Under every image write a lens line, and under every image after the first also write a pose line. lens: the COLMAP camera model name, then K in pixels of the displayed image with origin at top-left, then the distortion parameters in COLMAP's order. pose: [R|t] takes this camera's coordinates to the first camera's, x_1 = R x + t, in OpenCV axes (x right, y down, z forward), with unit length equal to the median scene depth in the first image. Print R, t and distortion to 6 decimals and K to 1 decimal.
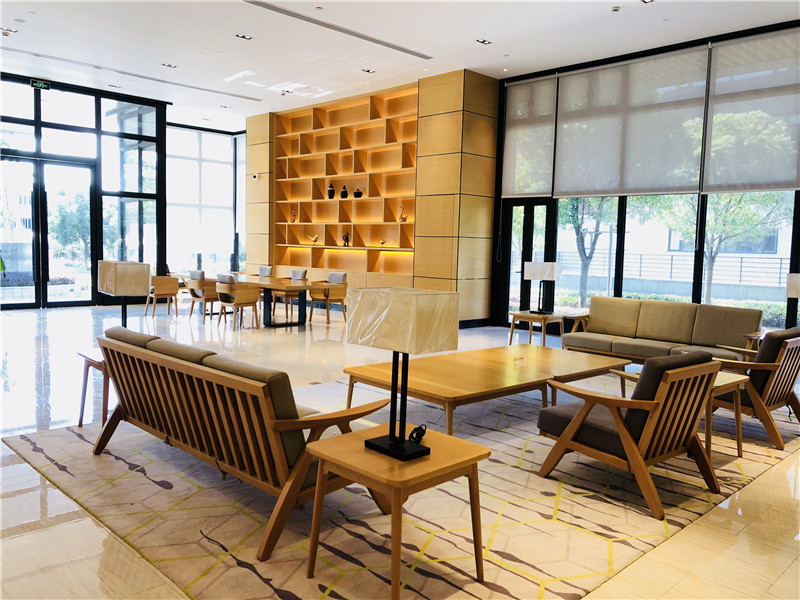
lens RADIAL K [[645.3, 0, 400.6], [0, 645.3, 292.2], [0, 0, 1]] dist [0.014902, -0.005177]
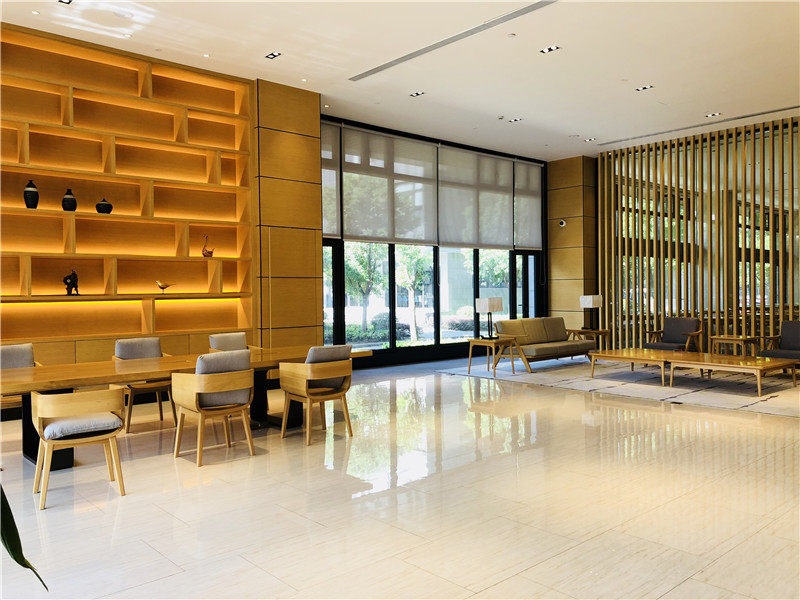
lens RADIAL K [[644.1, 0, 400.0], [0, 644.1, 300.0], [0, 0, 1]] dist [0.026832, -0.001477]
pose [[0.048607, -0.049134, 0.997609, -0.973807], [0.076717, 0.996023, 0.045318, -0.104359], [-0.995867, 0.074331, 0.052183, 1.017955]]
